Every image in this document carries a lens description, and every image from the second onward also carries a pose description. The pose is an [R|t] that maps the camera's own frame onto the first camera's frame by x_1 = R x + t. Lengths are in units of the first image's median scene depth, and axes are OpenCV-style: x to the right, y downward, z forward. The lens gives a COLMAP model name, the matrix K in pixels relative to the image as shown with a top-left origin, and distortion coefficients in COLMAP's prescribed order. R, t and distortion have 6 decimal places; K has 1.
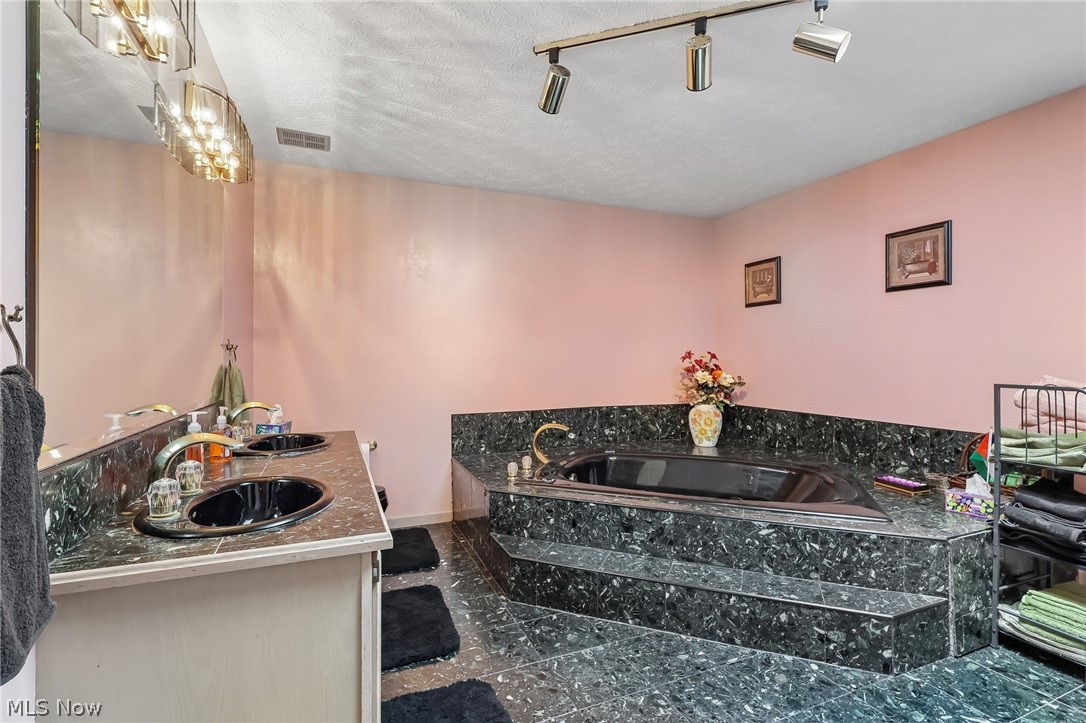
lens RADIAL K [[503.8, 0, 542.7], [0, 503.8, 360.3], [0, 0, 1]] dist [0.000171, 0.000270]
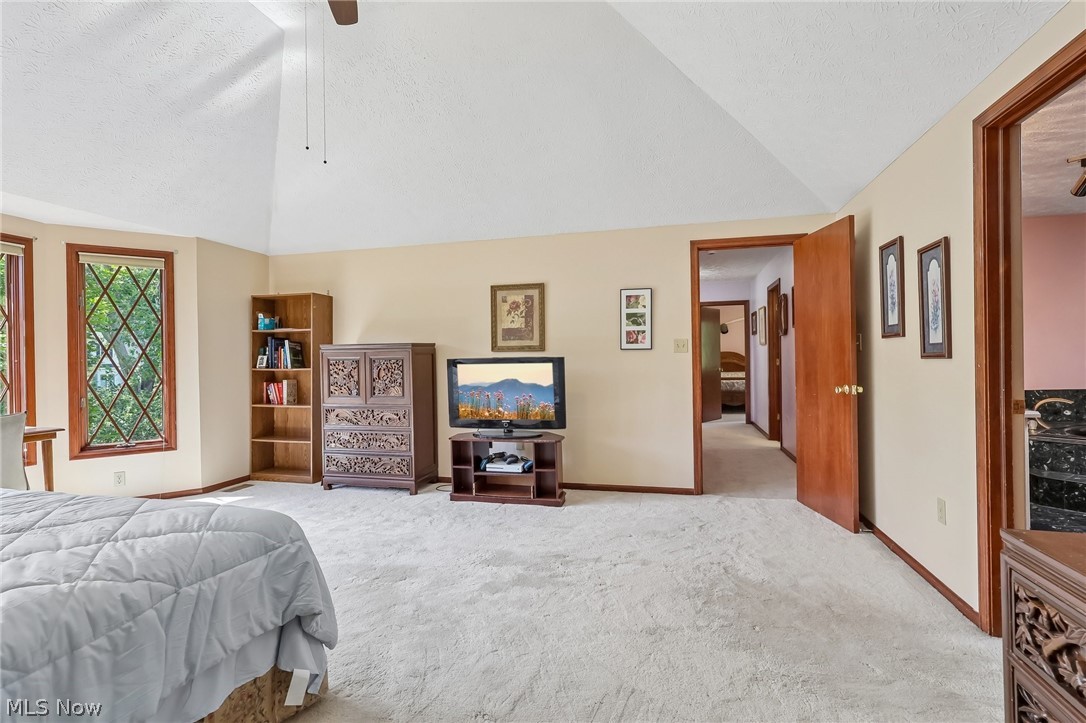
lens RADIAL K [[503.8, 0, 540.0], [0, 503.8, 358.8], [0, 0, 1]] dist [0.000171, 0.000270]
pose [[0.790267, -0.012610, -0.612633, -0.294027], [0.013582, 0.999903, -0.003061, 0.012319], [0.612612, -0.005902, 0.790362, -1.062038]]
